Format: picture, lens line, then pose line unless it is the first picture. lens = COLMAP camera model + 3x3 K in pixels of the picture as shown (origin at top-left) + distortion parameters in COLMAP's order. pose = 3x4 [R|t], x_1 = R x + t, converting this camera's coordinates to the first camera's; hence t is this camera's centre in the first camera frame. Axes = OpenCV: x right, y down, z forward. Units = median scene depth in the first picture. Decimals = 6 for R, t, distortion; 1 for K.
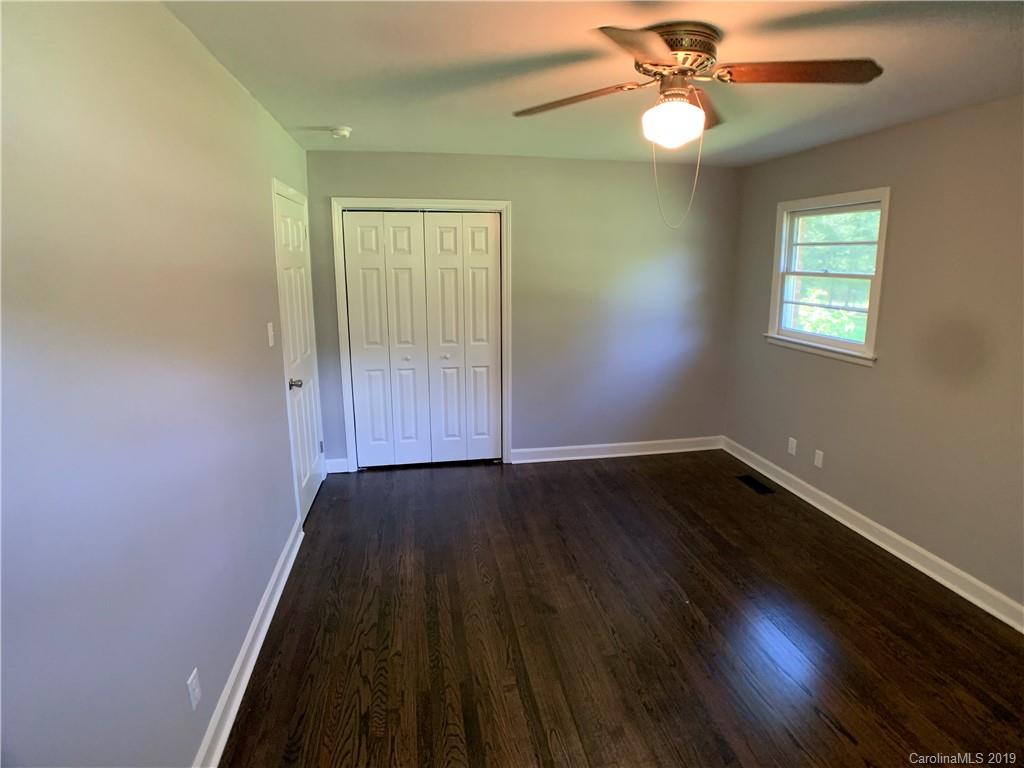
lens RADIAL K [[537.4, 0, 511.2], [0, 537.4, 378.0], [0, 0, 1]] dist [-0.119664, 0.028080]
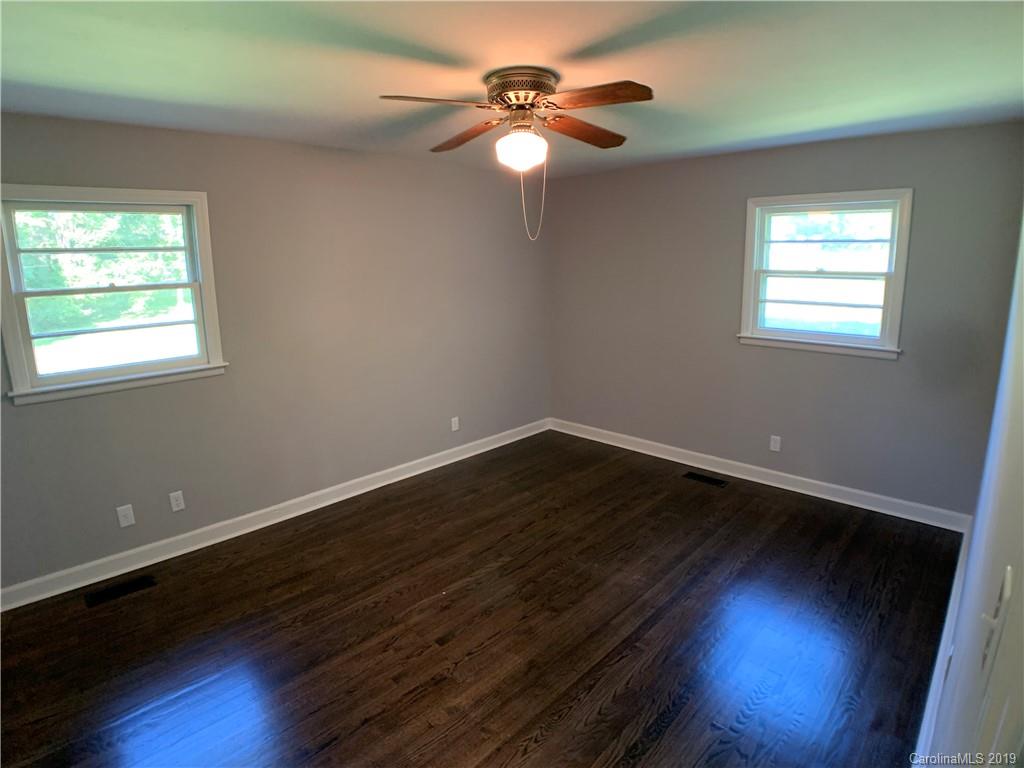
lens RADIAL K [[537.4, 0, 511.2], [0, 537.4, 378.0], [0, 0, 1]] dist [-0.119664, 0.028080]
pose [[-0.590200, -0.150739, 0.793059, -0.461491], [0.174617, 0.935314, 0.307730, -0.247632], [-0.788145, 0.320103, -0.525700, 1.183758]]
